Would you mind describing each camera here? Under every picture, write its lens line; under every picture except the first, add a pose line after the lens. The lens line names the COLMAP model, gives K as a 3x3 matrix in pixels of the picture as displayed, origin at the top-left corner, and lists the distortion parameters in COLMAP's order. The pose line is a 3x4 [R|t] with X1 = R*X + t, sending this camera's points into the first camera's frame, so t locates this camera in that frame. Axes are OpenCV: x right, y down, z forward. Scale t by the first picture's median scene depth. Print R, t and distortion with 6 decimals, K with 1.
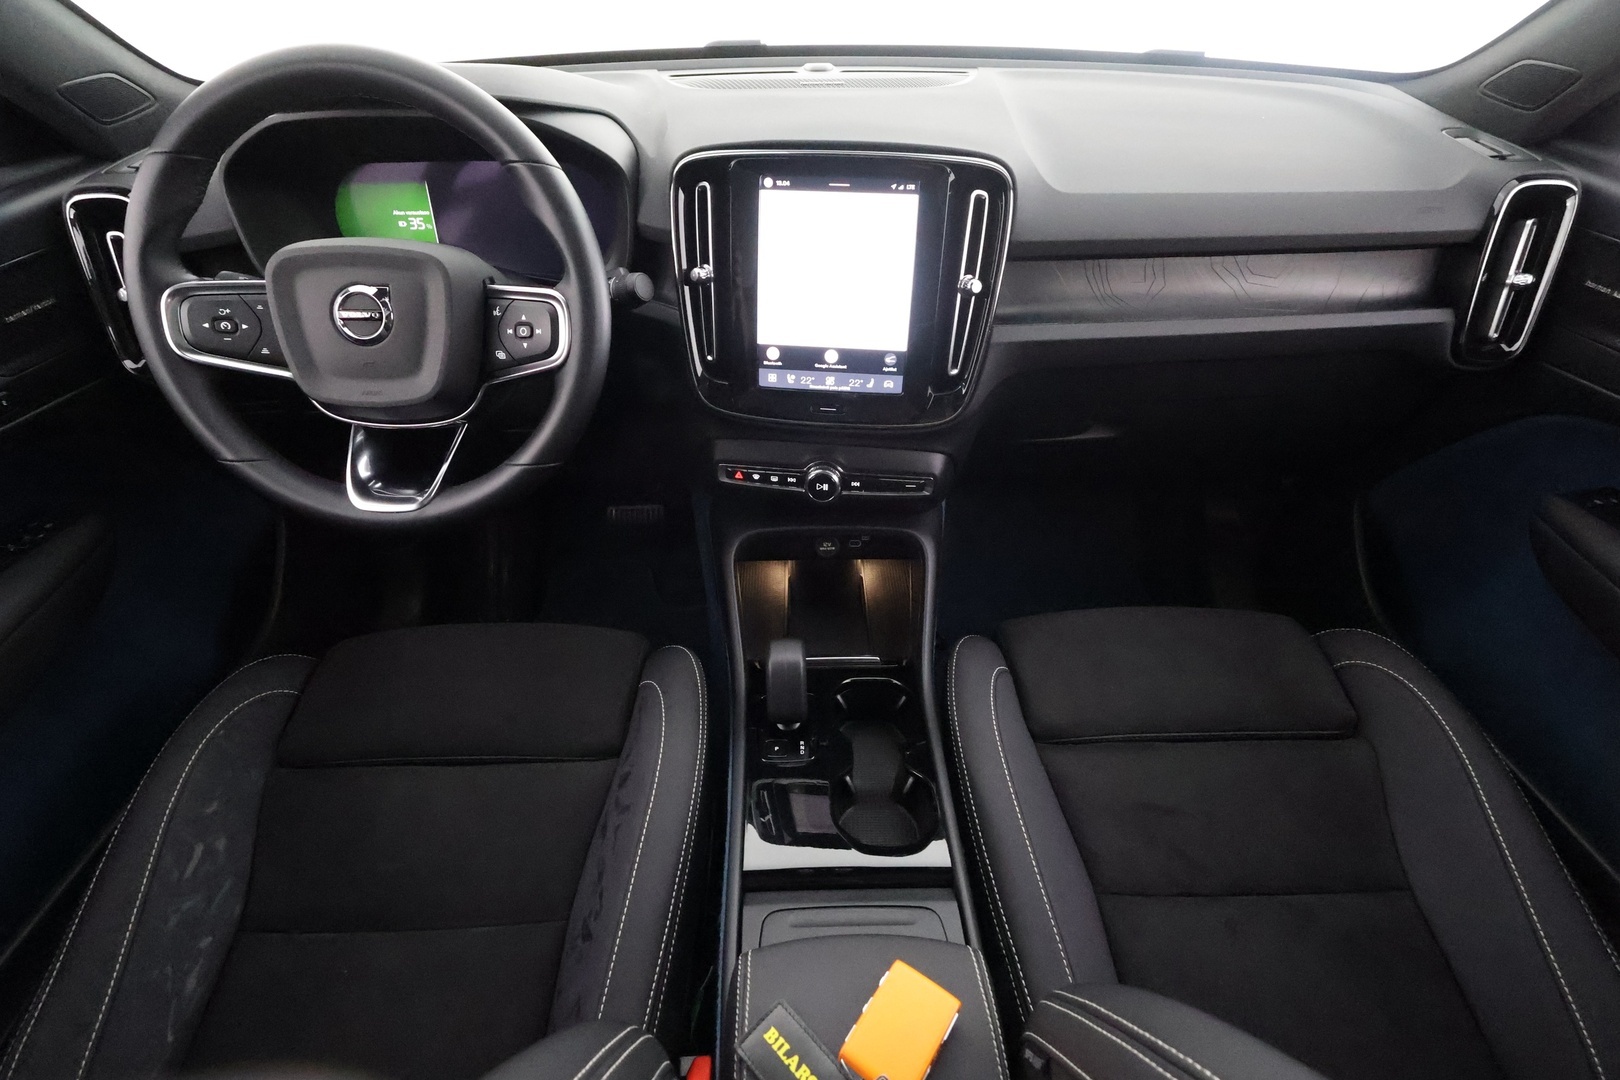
lens RADIAL K [[759.9, 0, 810.0], [0, 759.9, 540.0], [0, 0, 1]] dist [-0.003710, -0.000206]
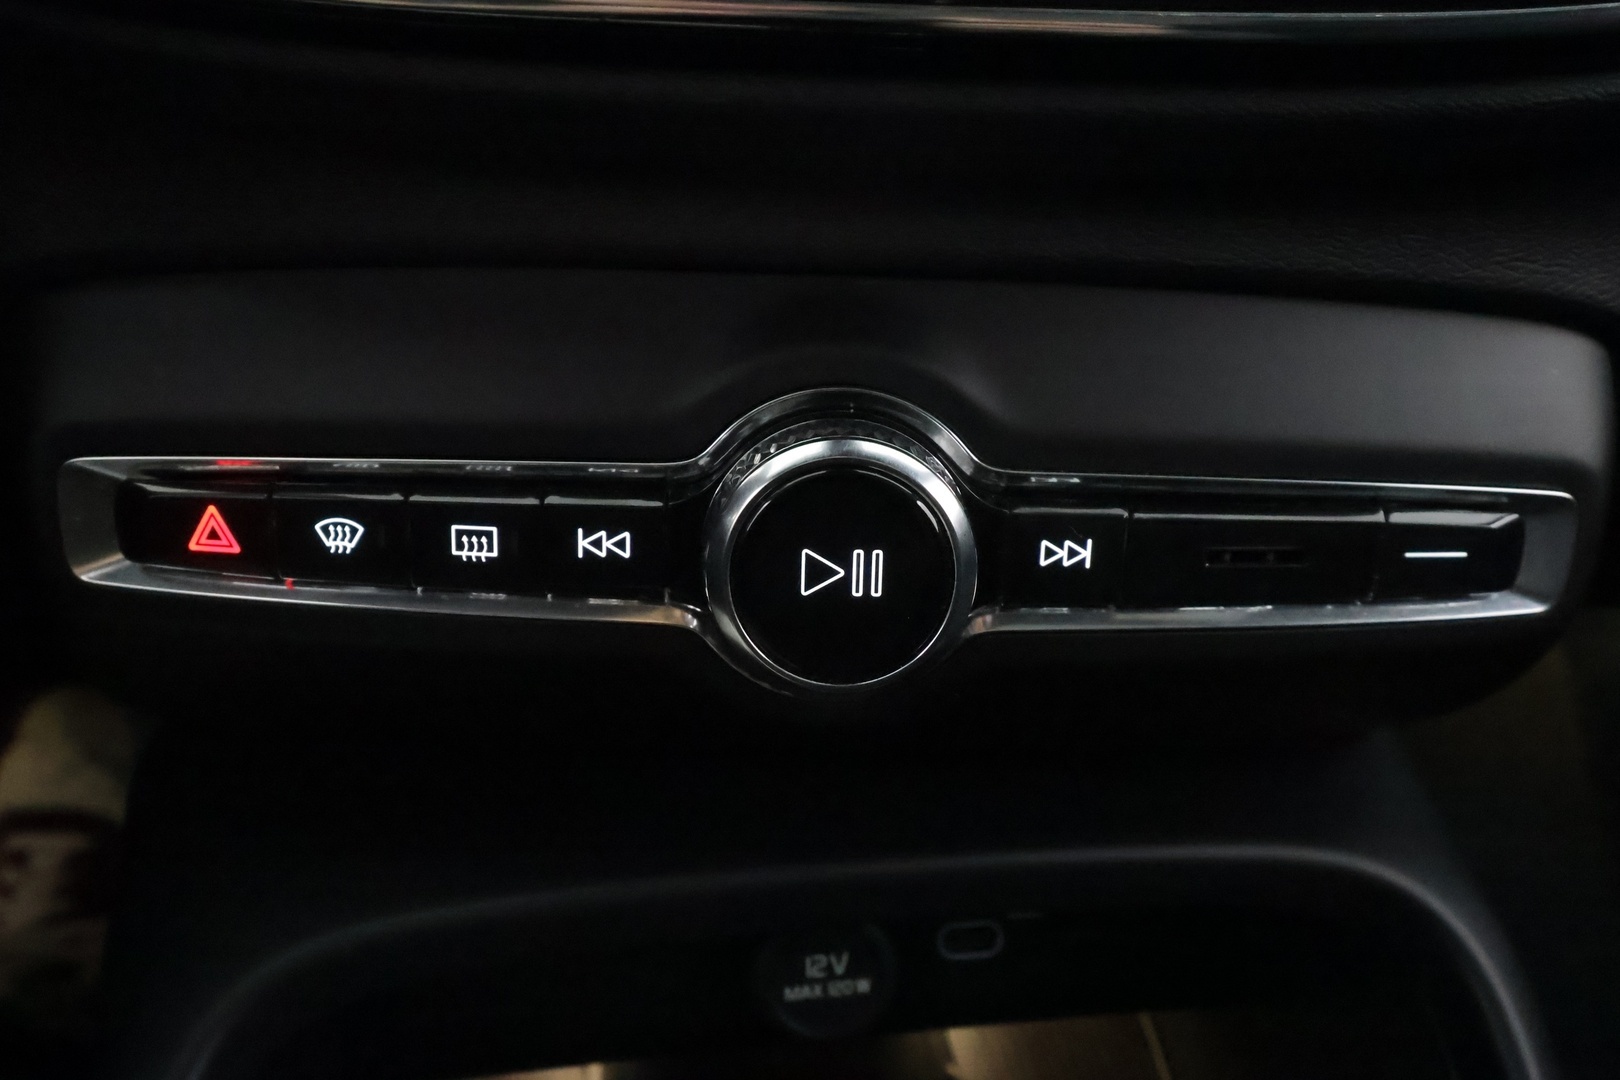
lens RADIAL K [[1289.4, 0, 810.0], [0, 1289.4, 540.0], [0, 0, 1]] dist [0.001642, -0.003146]
pose [[0.990148, -0.031761, 0.136379, -0.020233], [0.060472, 0.975423, -0.211880, -0.030469], [-0.126298, 0.218039, 0.967733, 0.828448]]
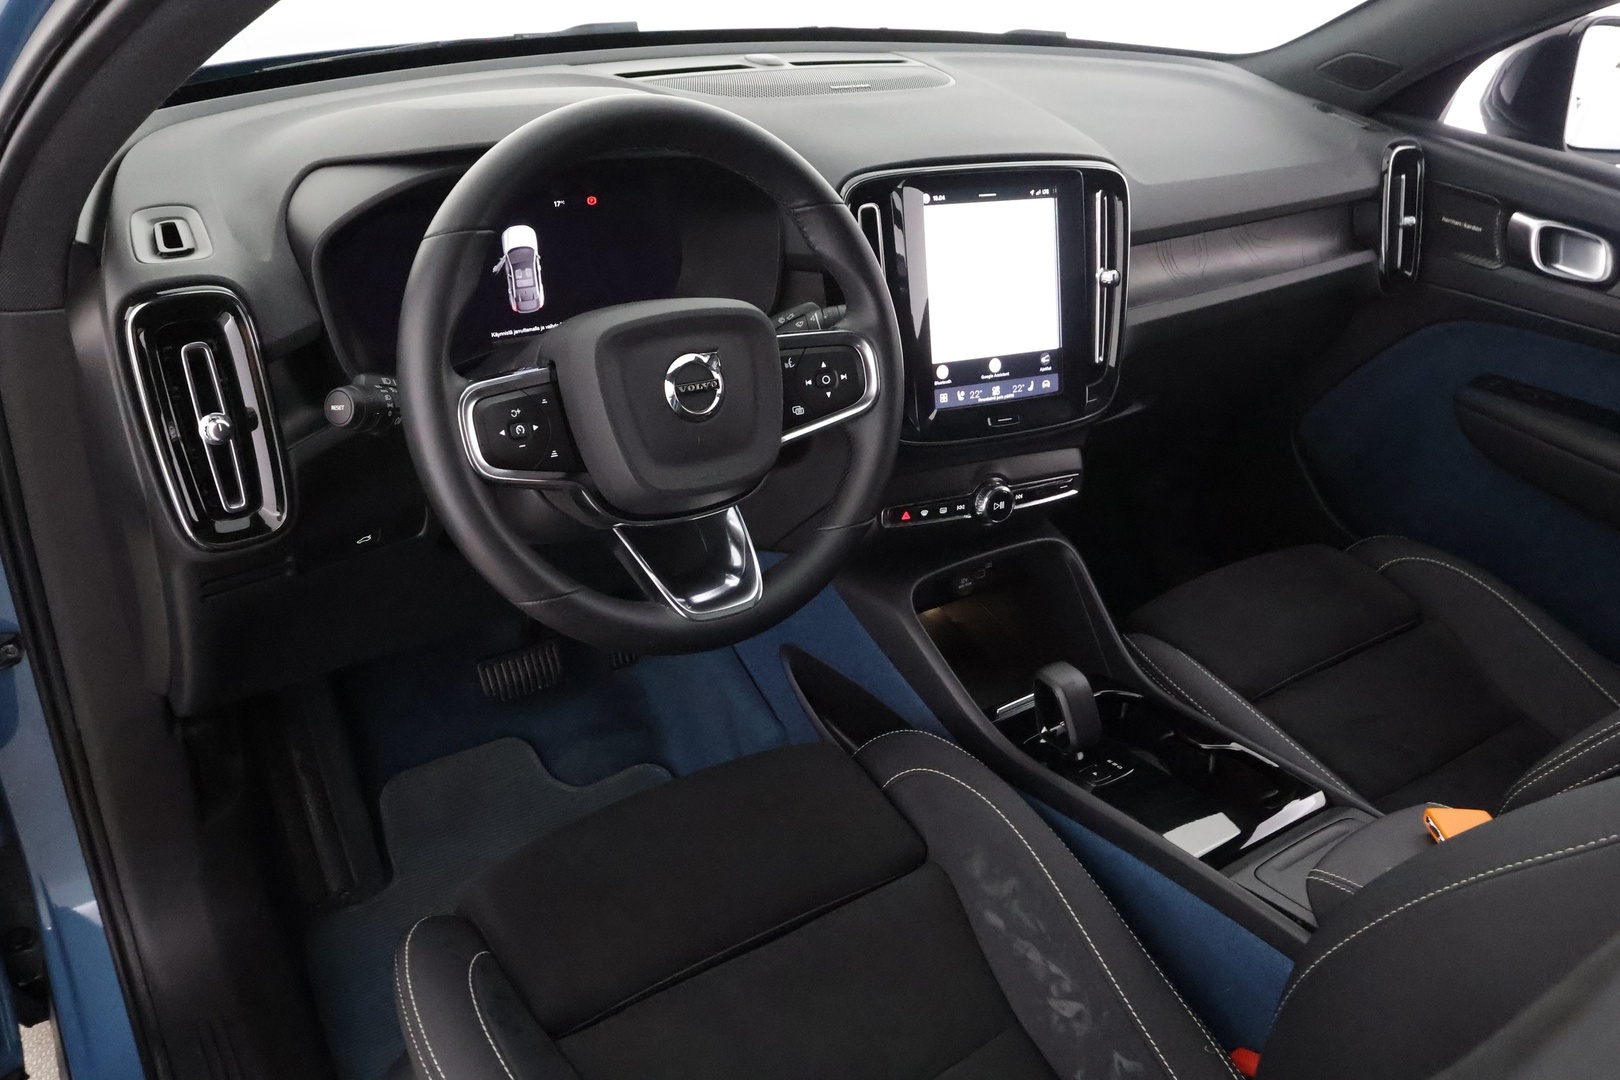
lens RADIAL K [[1289.4, 0, 810.0], [0, 1289.4, 540.0], [0, 0, 1]] dist [0.001642, -0.003146]
pose [[0.828699, -0.218426, 0.515314, -1.036186], [0.282953, 0.957881, -0.049012, -0.019423], [-0.482904, 0.186426, 0.855599, -0.223544]]
